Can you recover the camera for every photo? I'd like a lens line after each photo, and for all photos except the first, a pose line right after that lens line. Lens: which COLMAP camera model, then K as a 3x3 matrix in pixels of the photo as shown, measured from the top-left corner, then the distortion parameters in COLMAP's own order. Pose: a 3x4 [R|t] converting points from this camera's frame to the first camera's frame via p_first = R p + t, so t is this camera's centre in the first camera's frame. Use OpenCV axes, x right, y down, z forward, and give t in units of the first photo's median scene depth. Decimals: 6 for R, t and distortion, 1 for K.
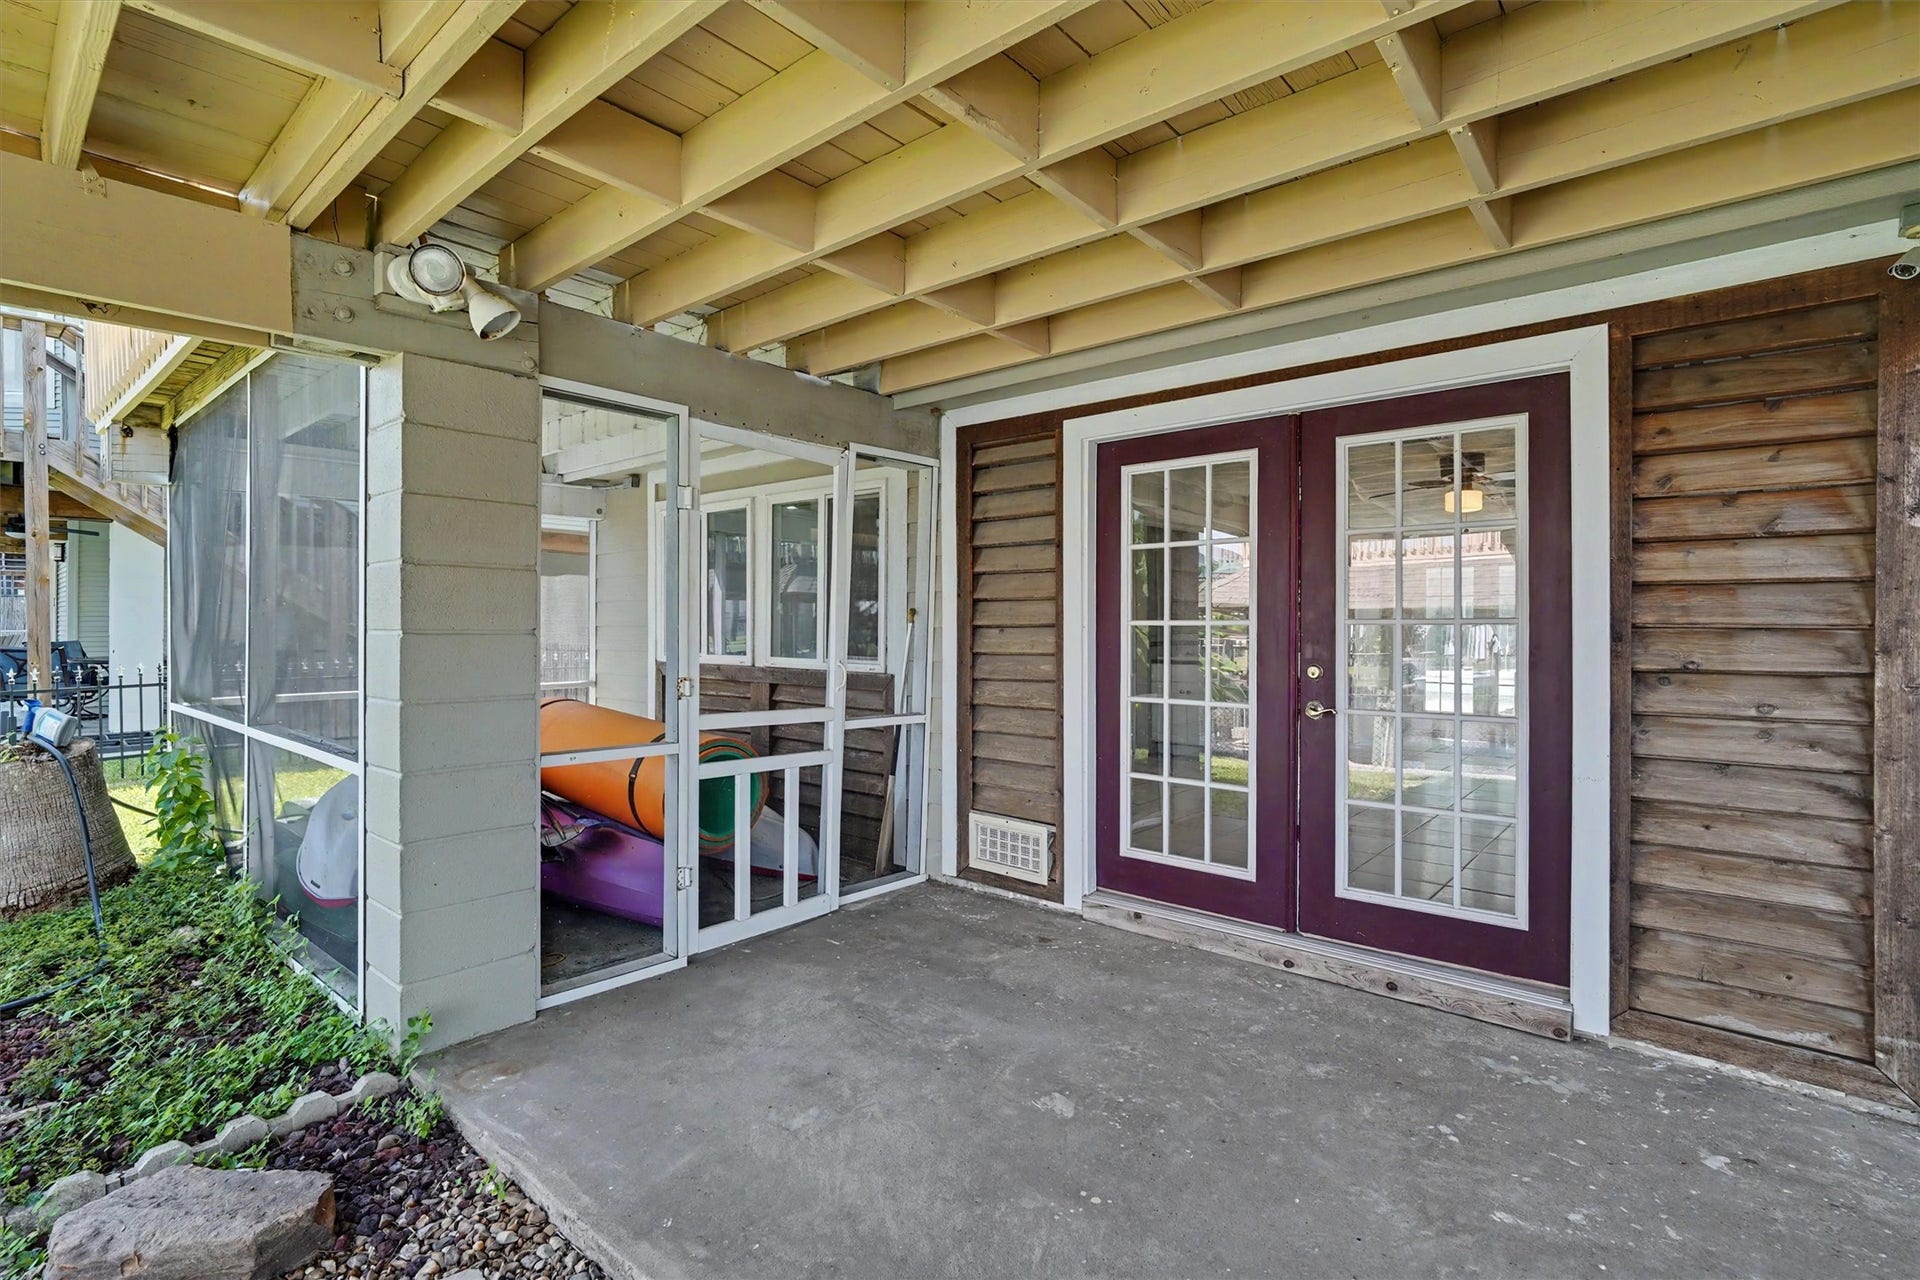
lens RADIAL K [[916.0, 0, 962.9], [0, 916.0, 622.1], [0, 0, 1]] dist [-0.001223, 0.000314]
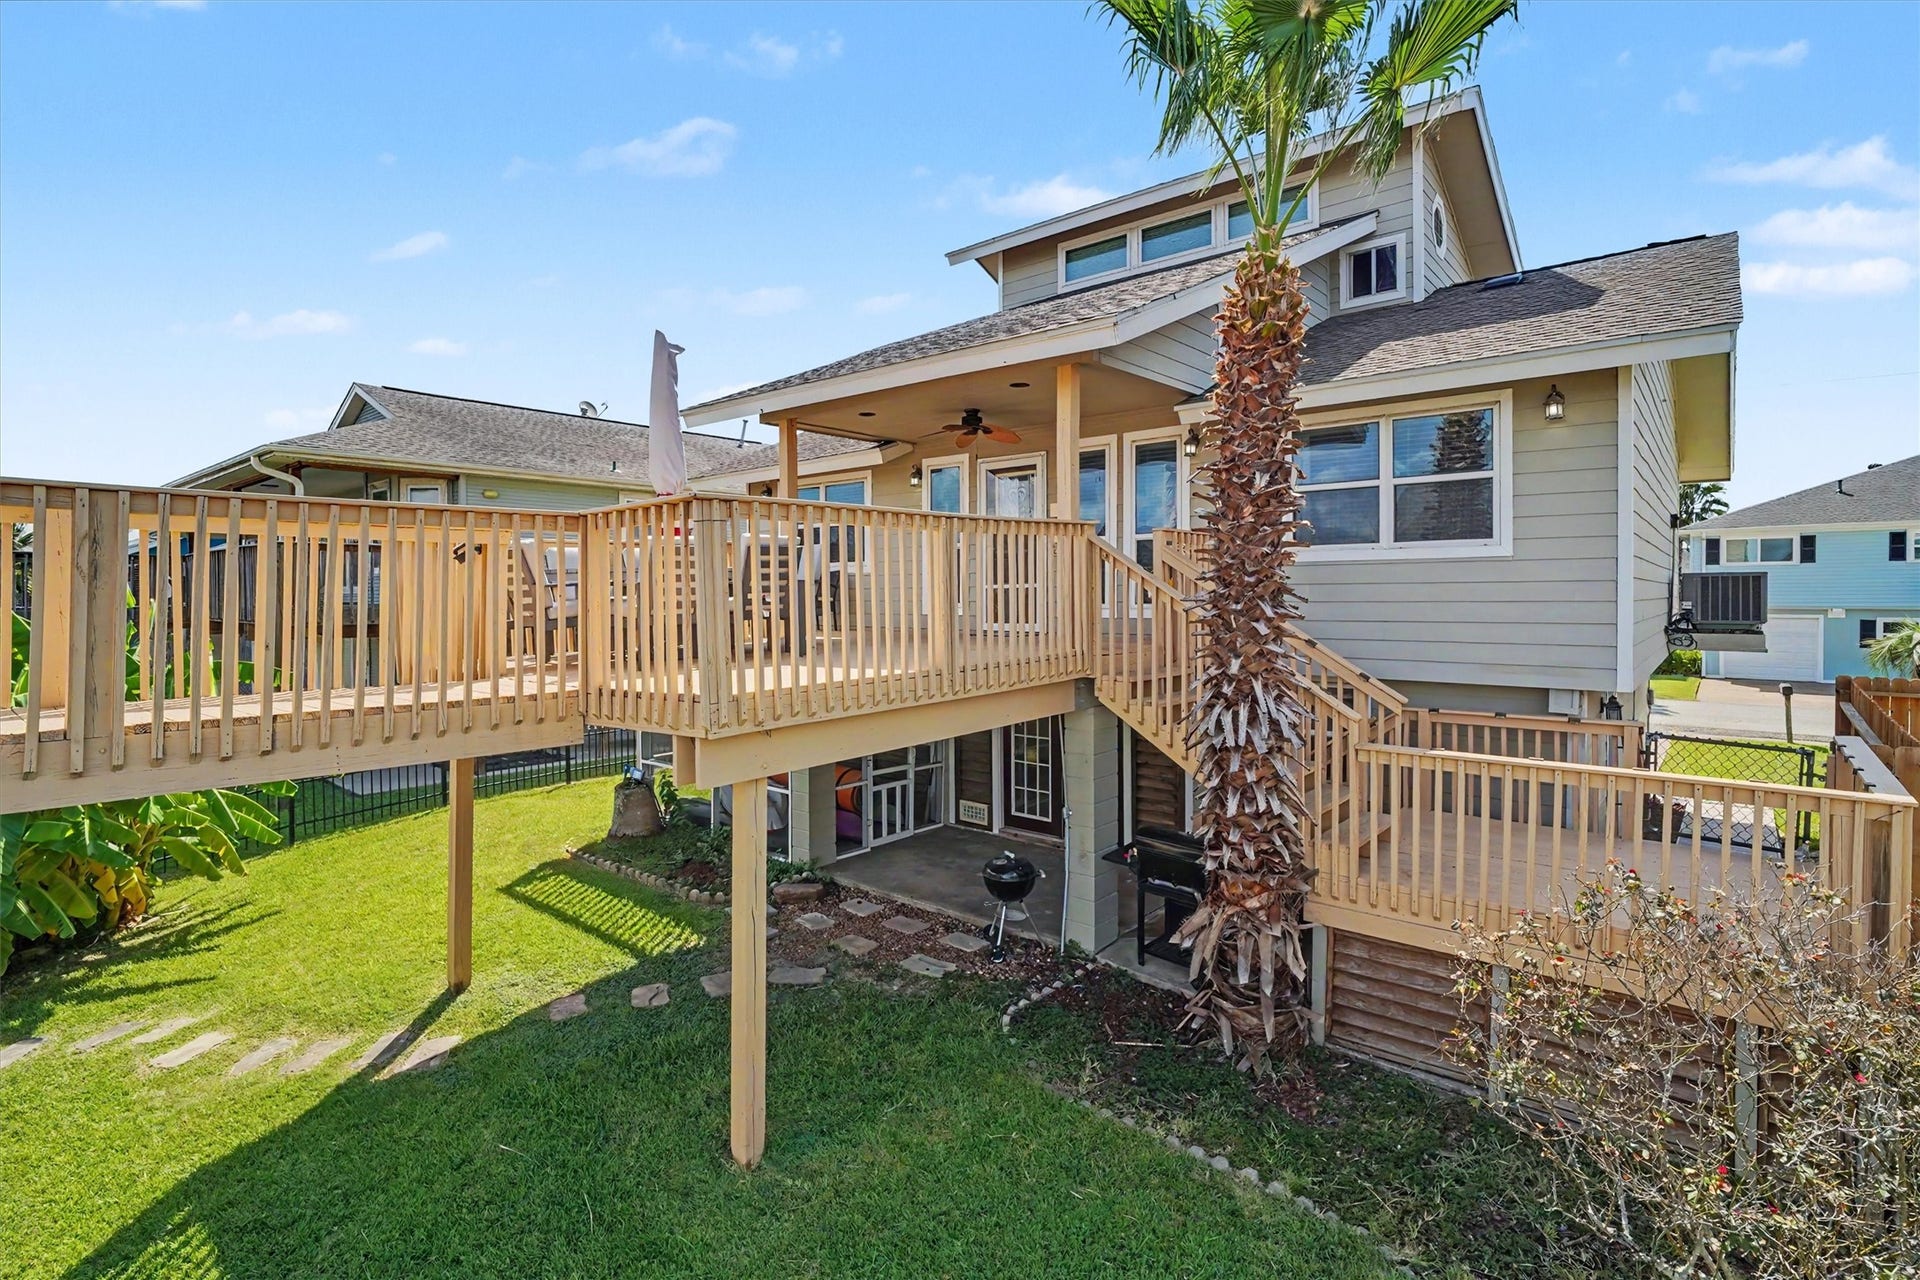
lens RADIAL K [[916.0, 0, 962.9], [0, 916.0, 622.1], [0, 0, 1]] dist [-0.001223, 0.000314]
pose [[0.999926, -0.008785, 0.008379, -0.001472], [0.008505, 0.999426, 0.032801, -0.481103], [-0.008662, -0.032728, 0.999427, -1.998241]]
